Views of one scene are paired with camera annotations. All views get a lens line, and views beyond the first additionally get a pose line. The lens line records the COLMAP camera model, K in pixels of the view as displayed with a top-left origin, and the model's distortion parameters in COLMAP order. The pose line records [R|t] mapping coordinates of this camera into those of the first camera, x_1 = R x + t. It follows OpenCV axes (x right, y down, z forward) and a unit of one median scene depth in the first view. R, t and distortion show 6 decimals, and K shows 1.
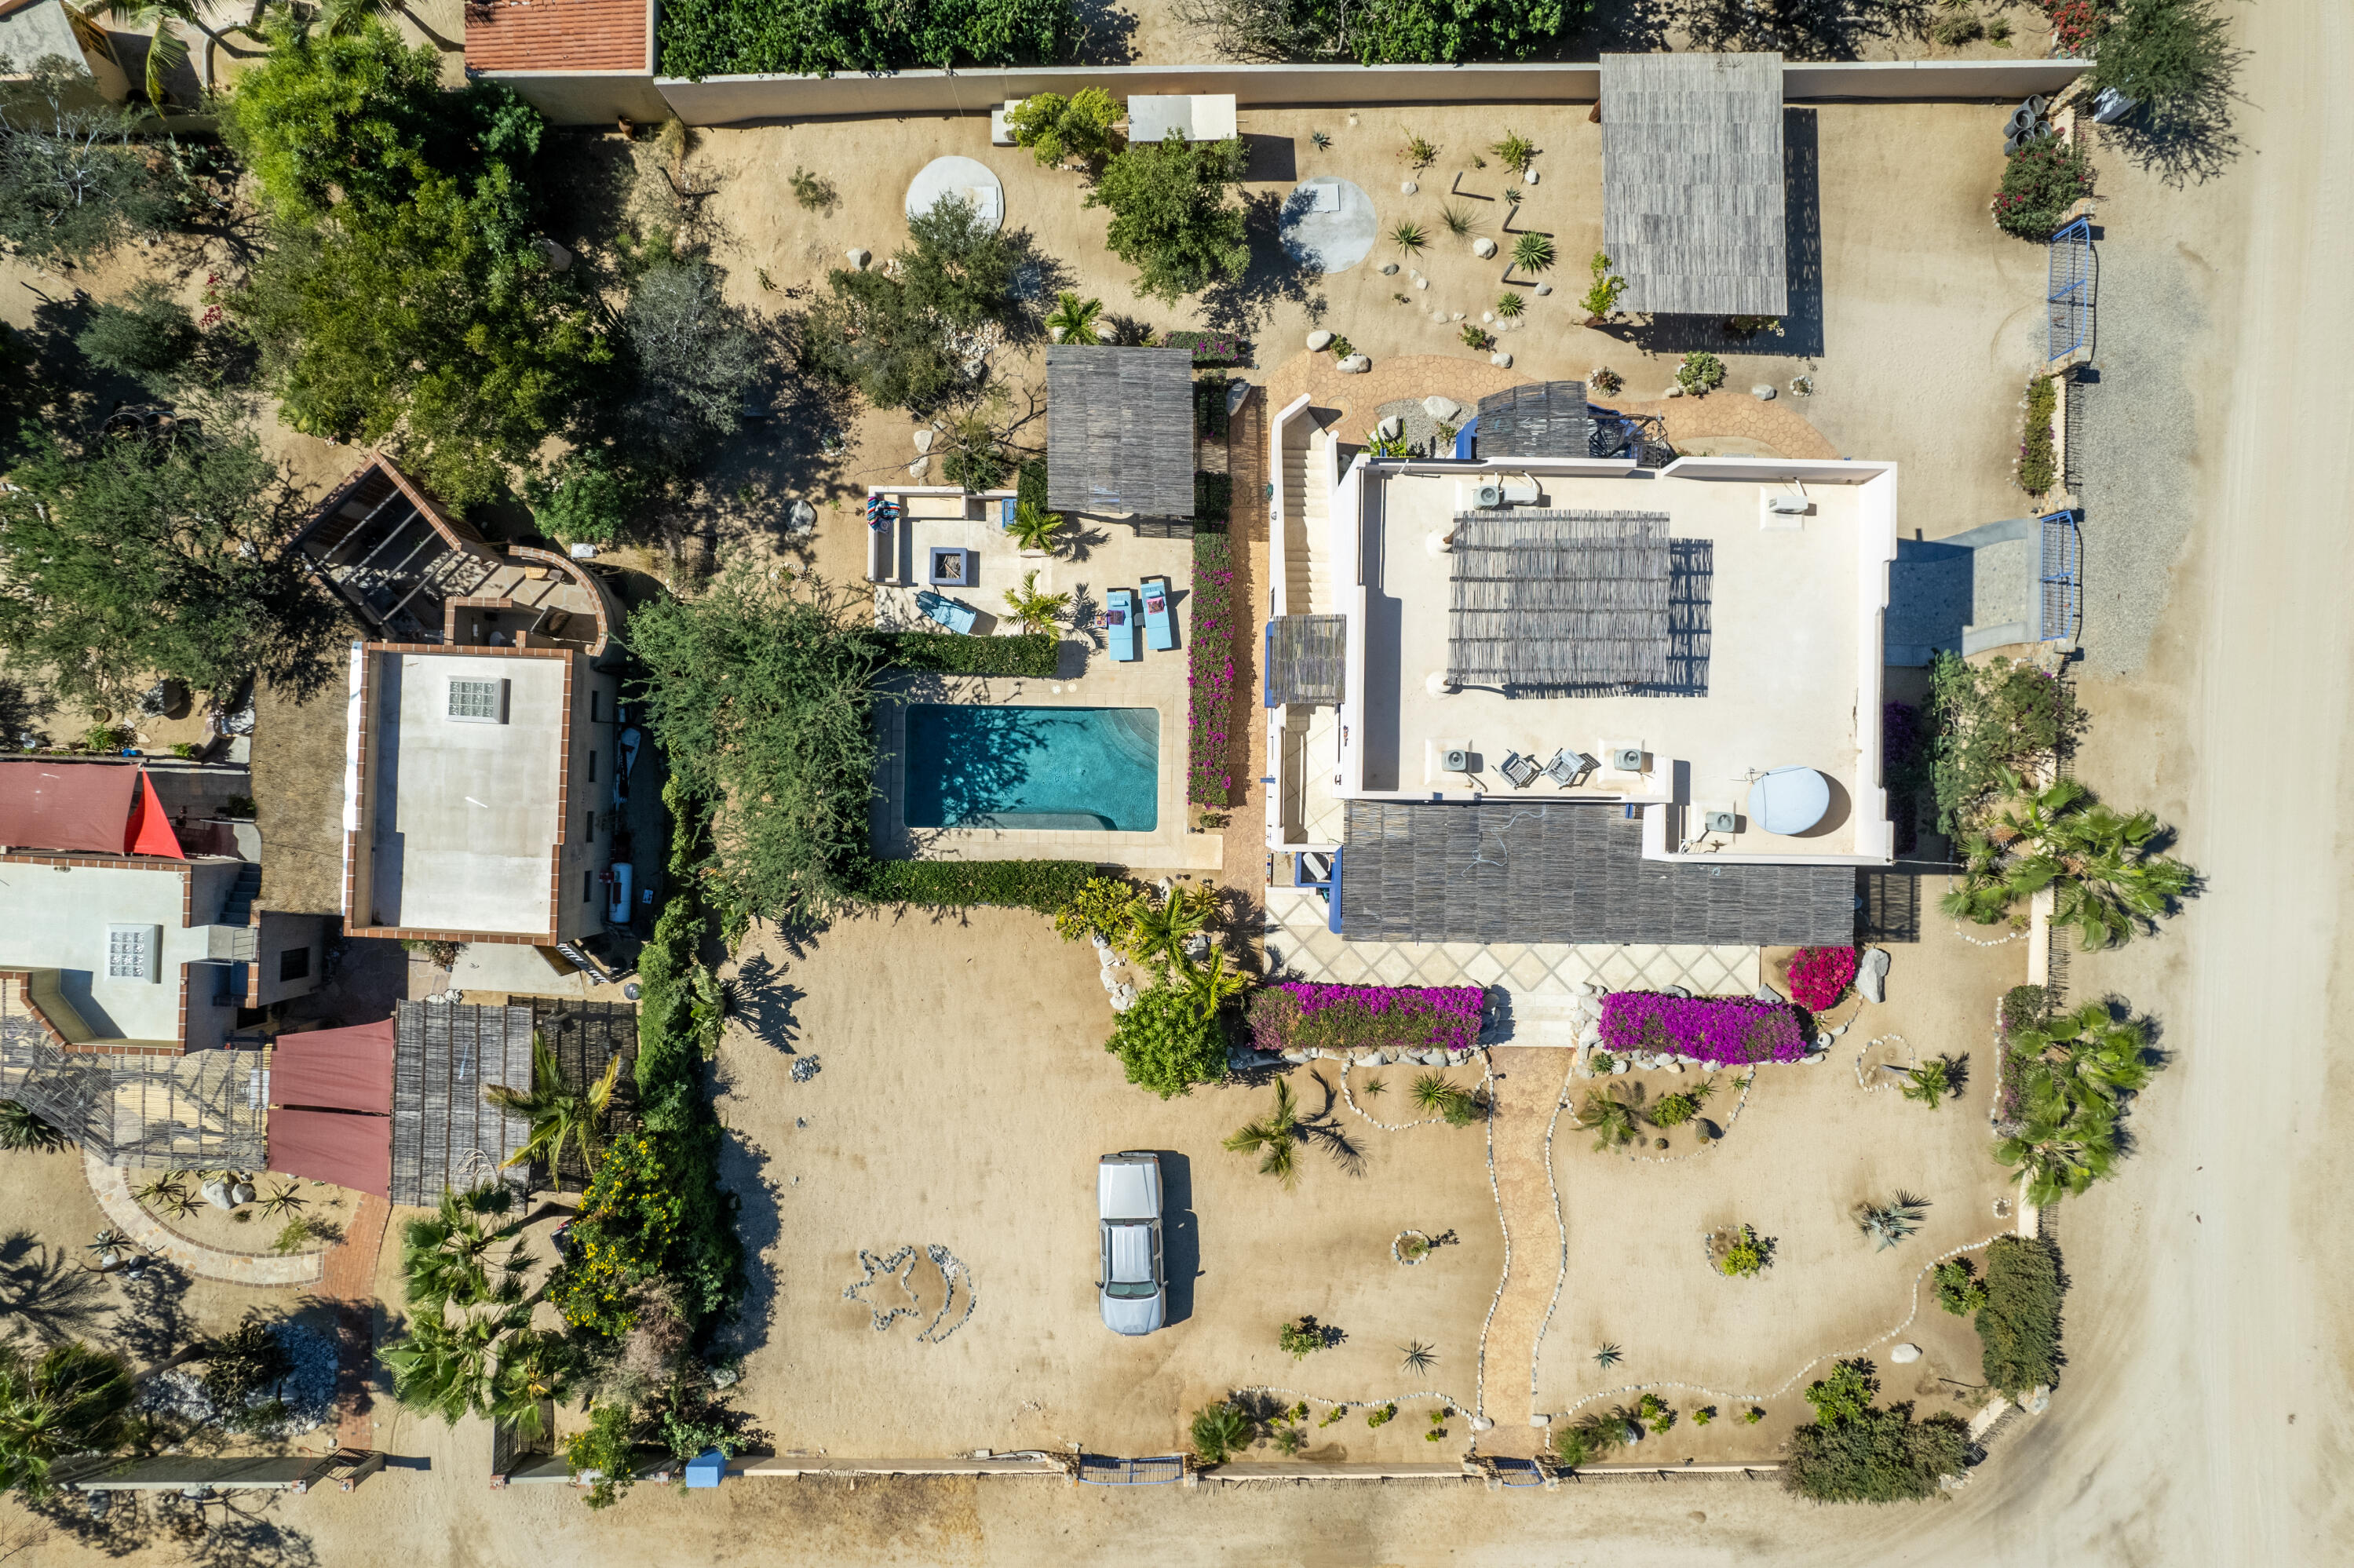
lens RADIAL K [[1504.1, 0, 1165.9], [0, 1504.1, 779.1], [0, 0, 1]] dist [-0.070768, 0.066151]
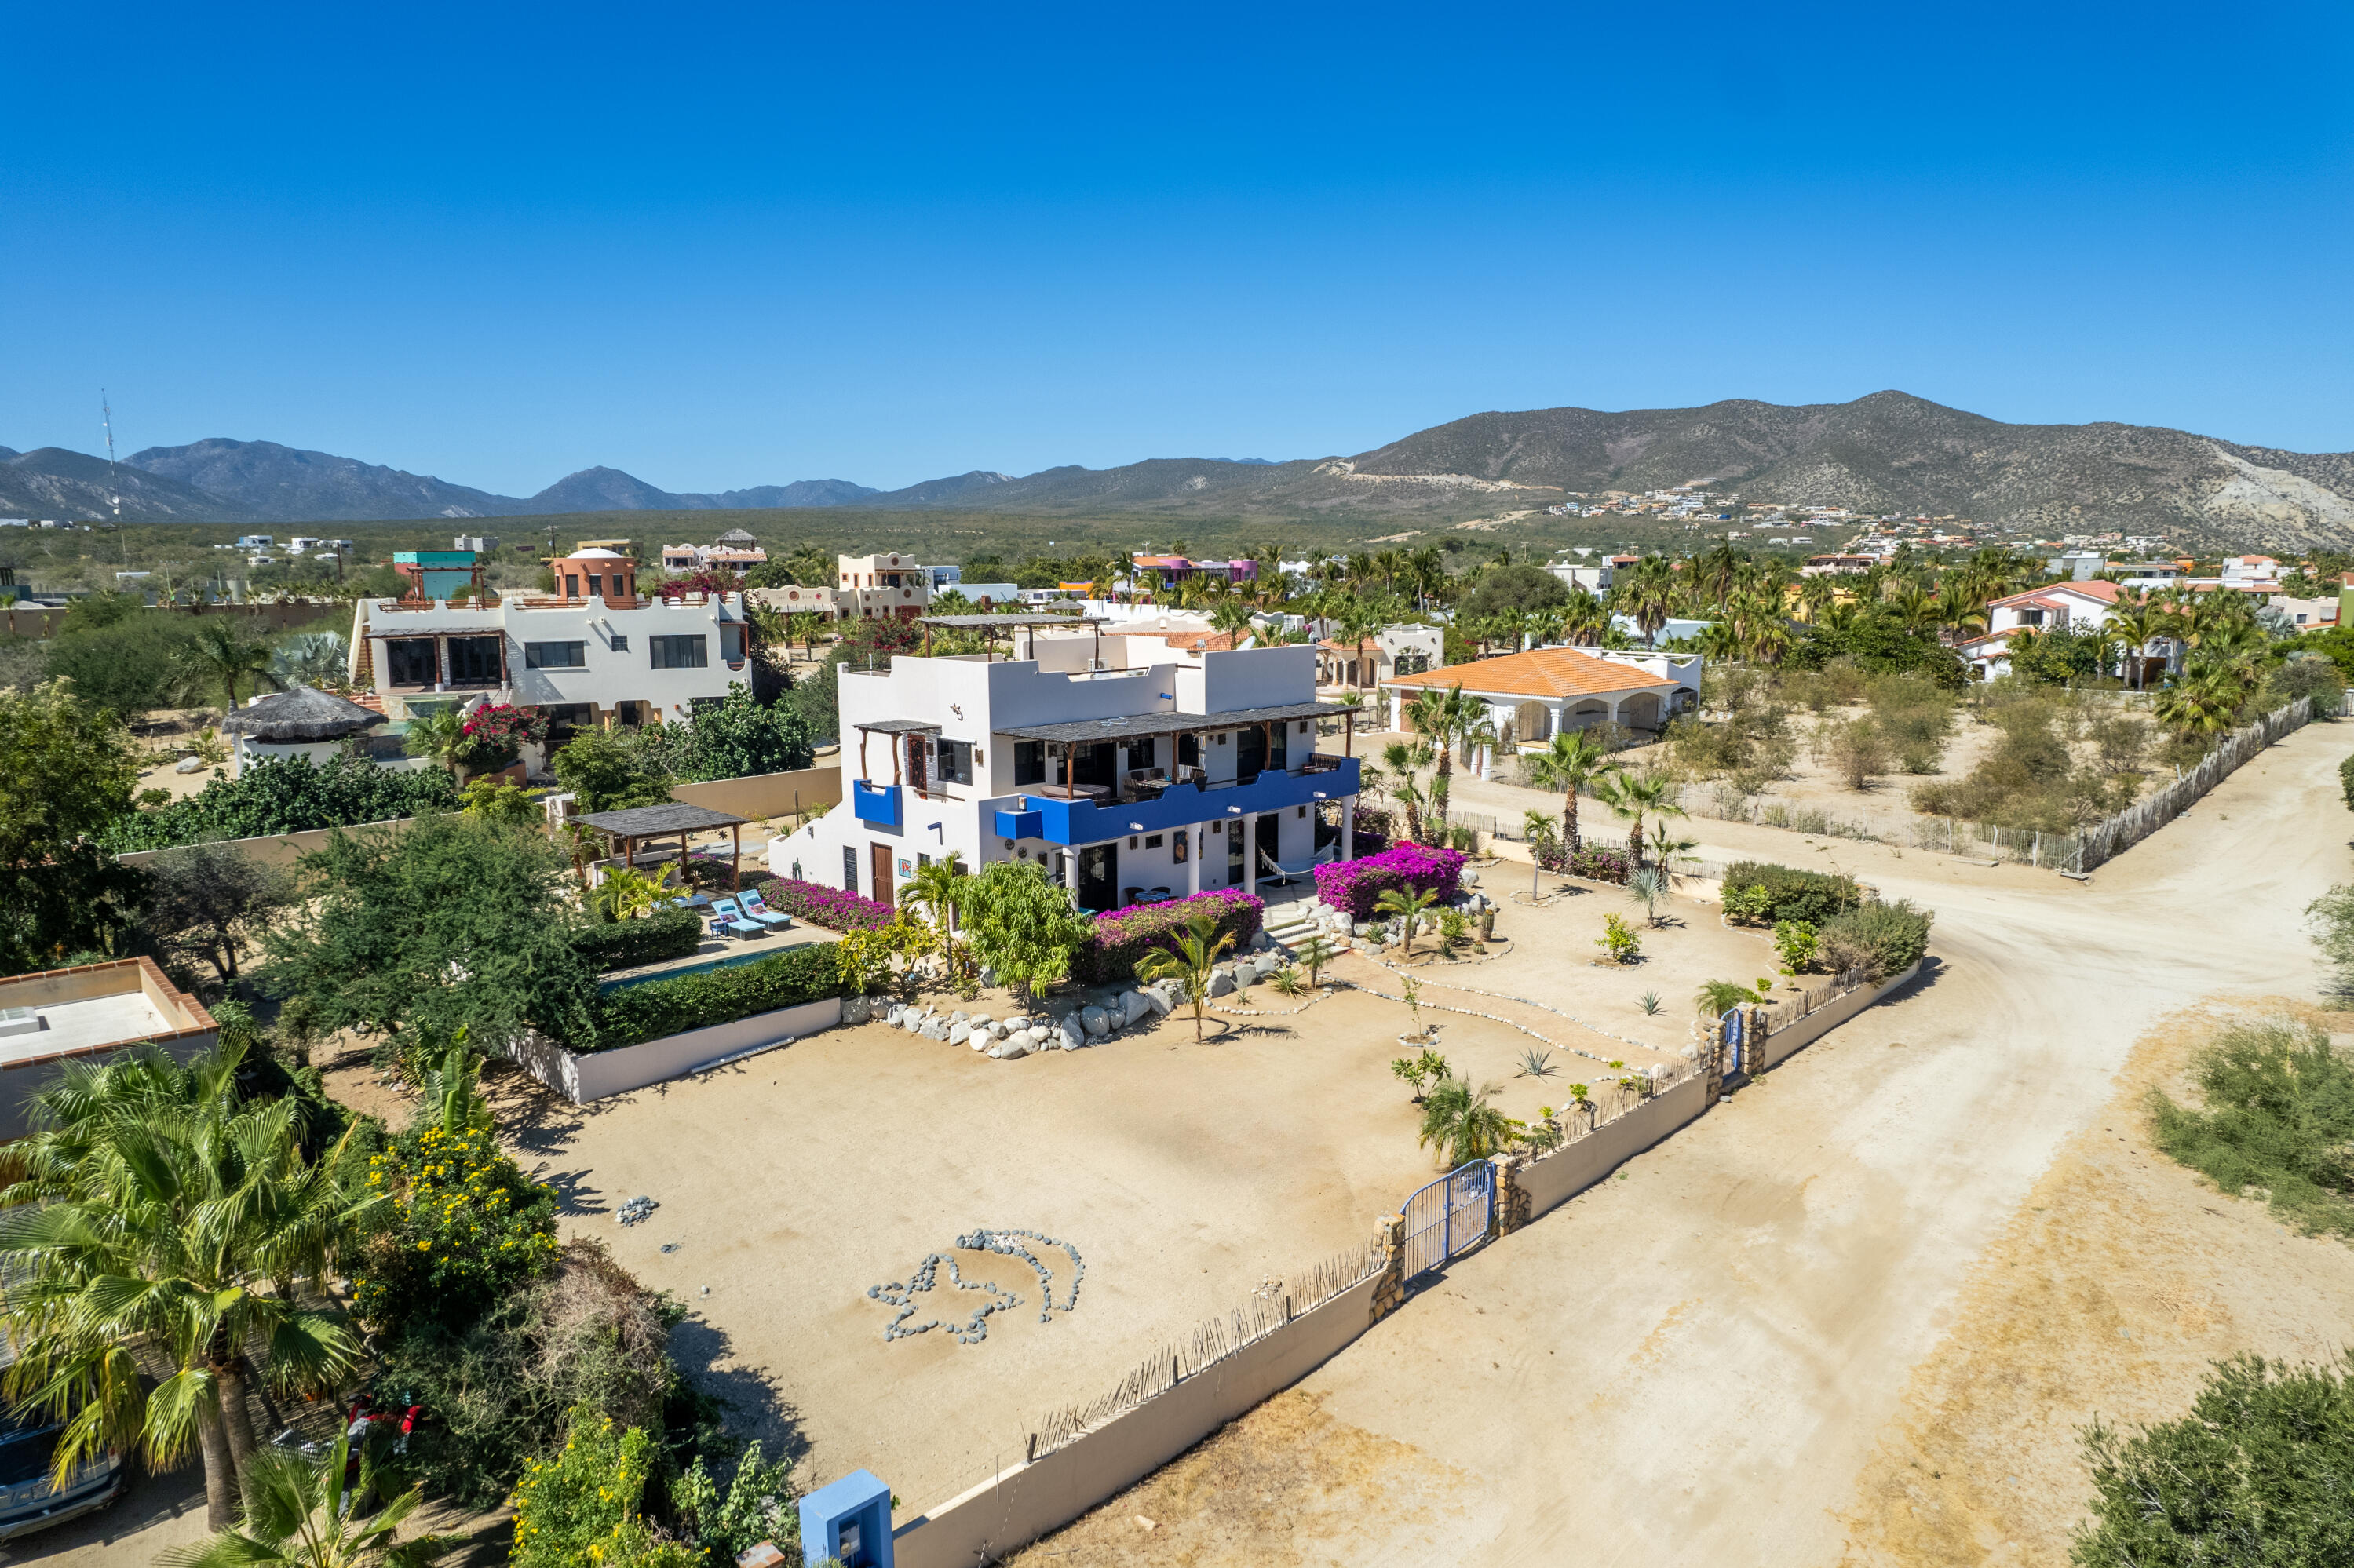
lens RADIAL K [[1504.1, 0, 1165.9], [0, 1504.1, 779.1], [0, 0, 1]] dist [-0.070768, 0.066151]
pose [[0.711383, -0.113716, 0.693544, -0.506856], [0.702639, 0.093663, -0.705355, 0.796908], [0.015251, 0.989088, 0.146532, 0.729386]]
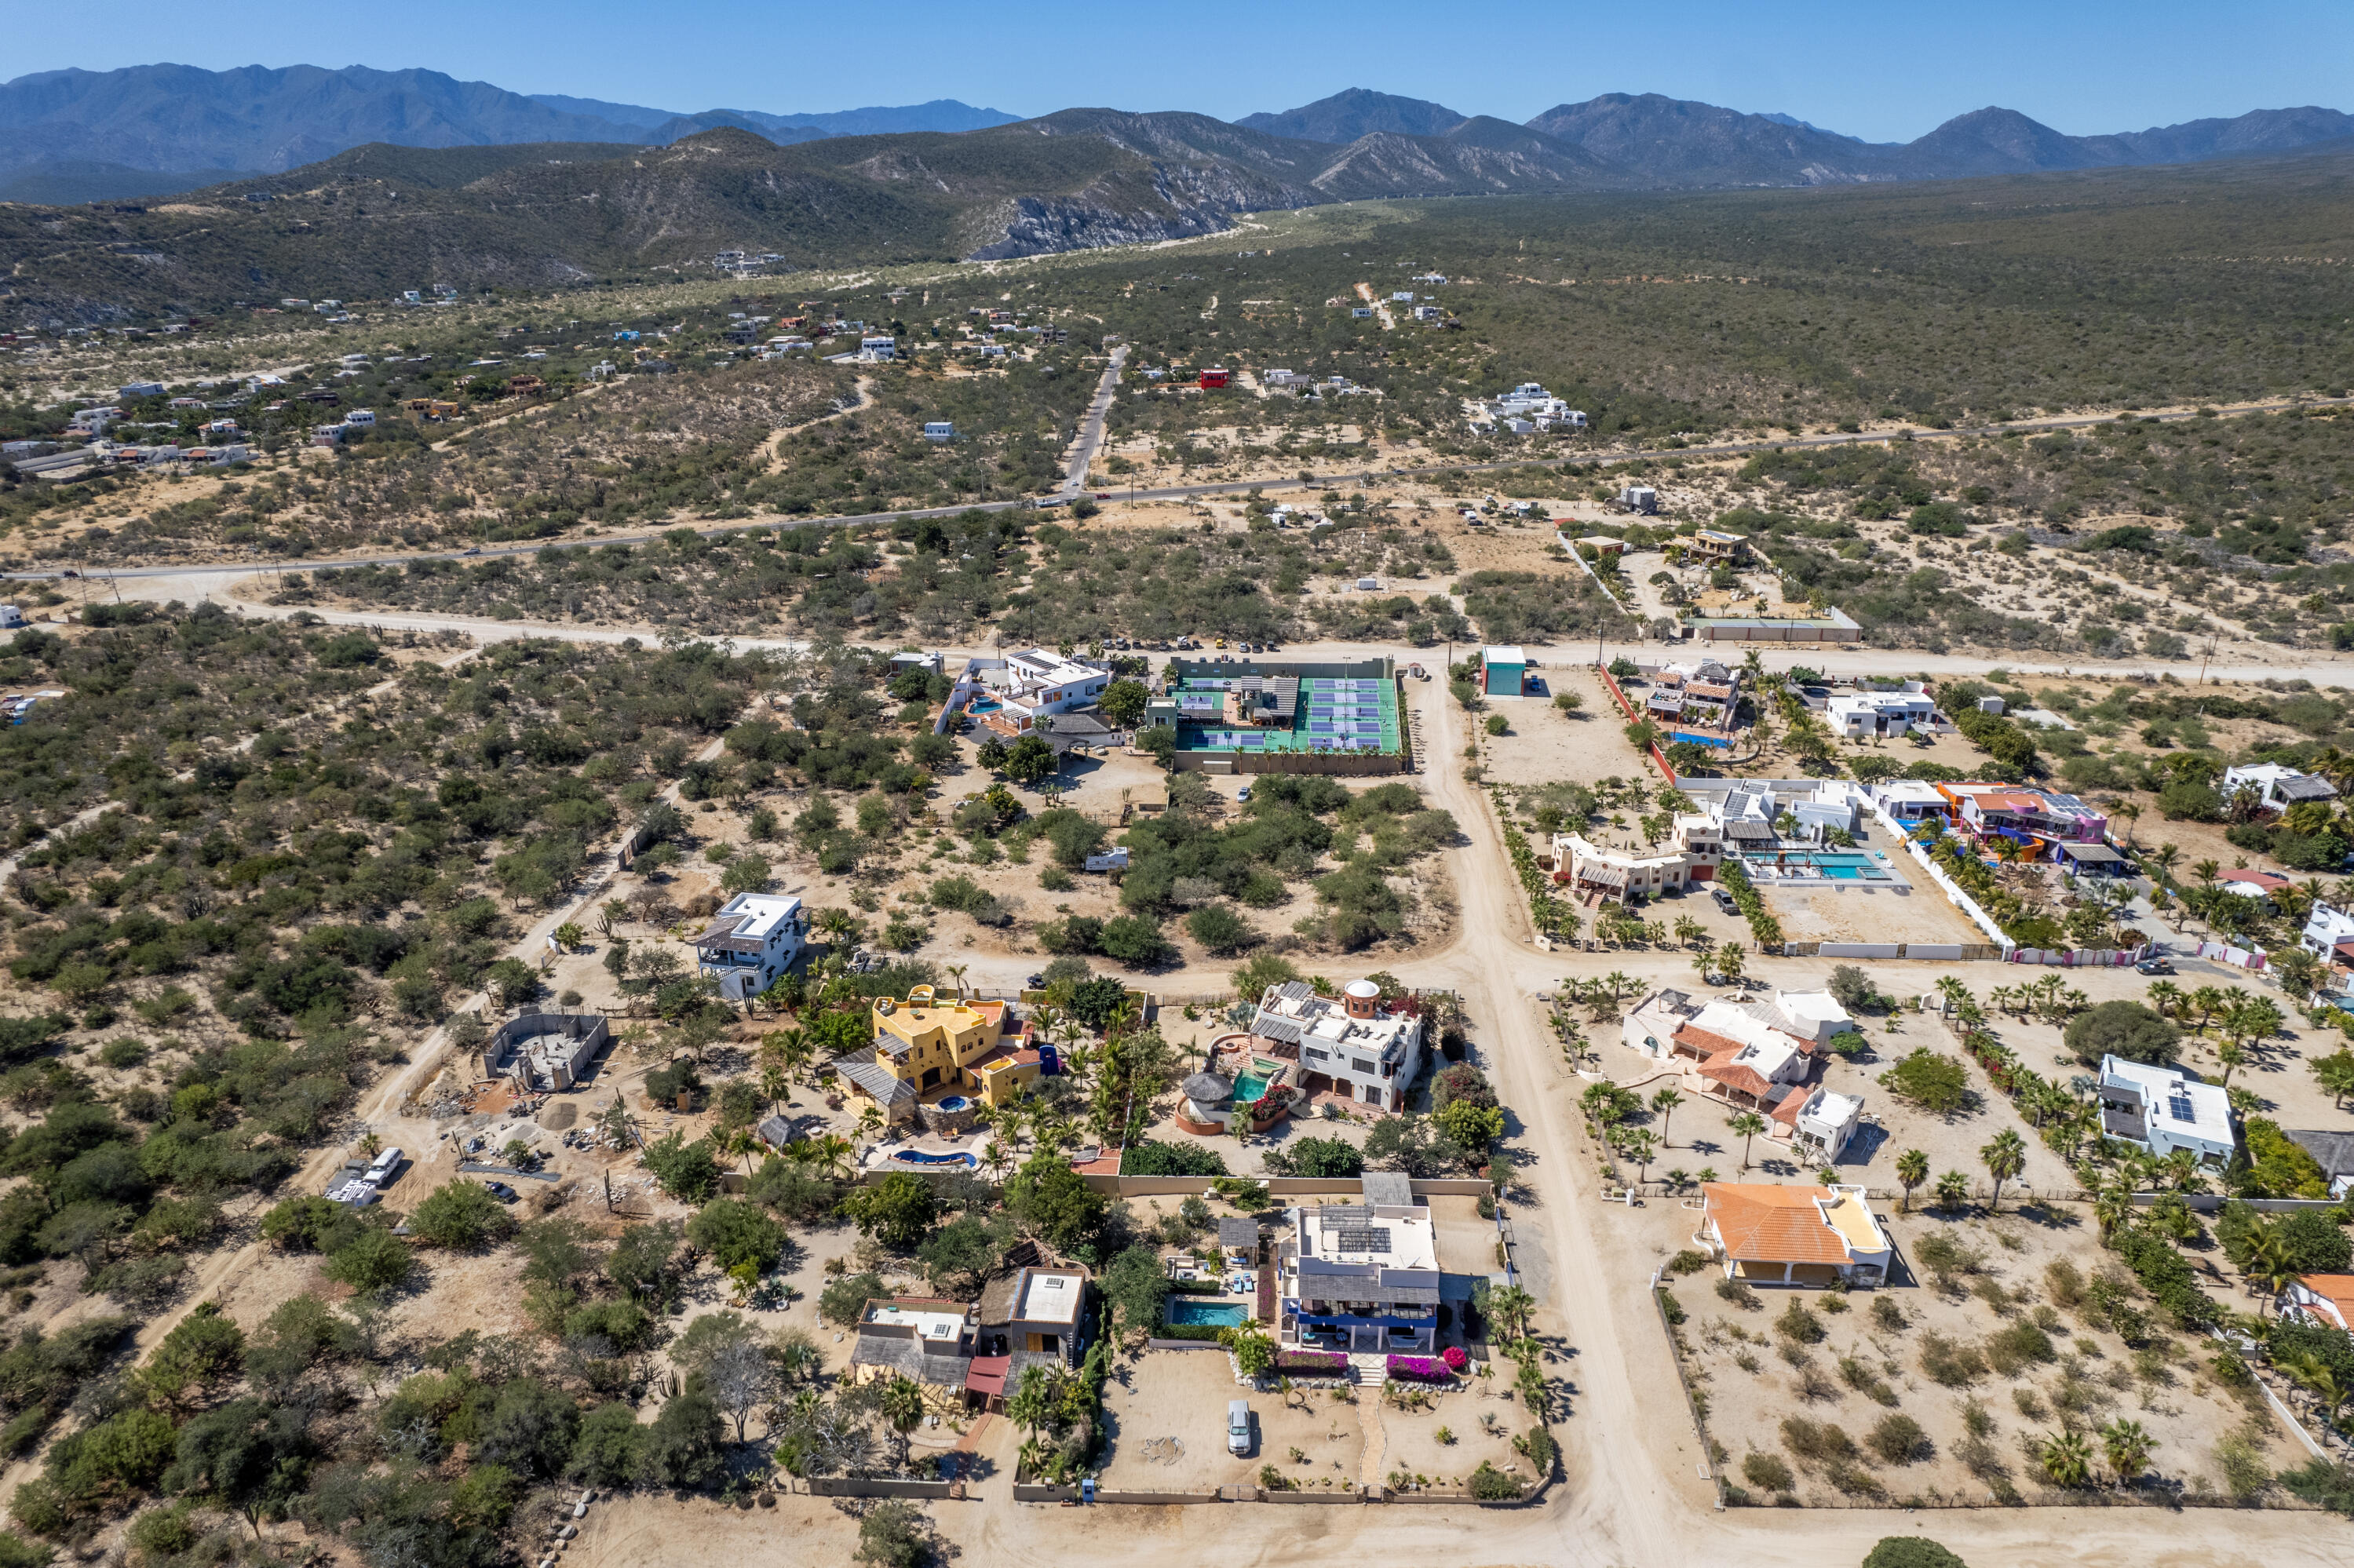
lens RADIAL K [[1504.1, 0, 1165.9], [0, 1504.1, 779.1], [0, 0, 1]] dist [-0.070768, 0.066151]
pose [[0.998593, 0.004058, -0.052870, -0.016353], [-0.050996, 0.346678, -0.936597, 2.644240], [0.014528, 0.937975, 0.346397, -1.252846]]
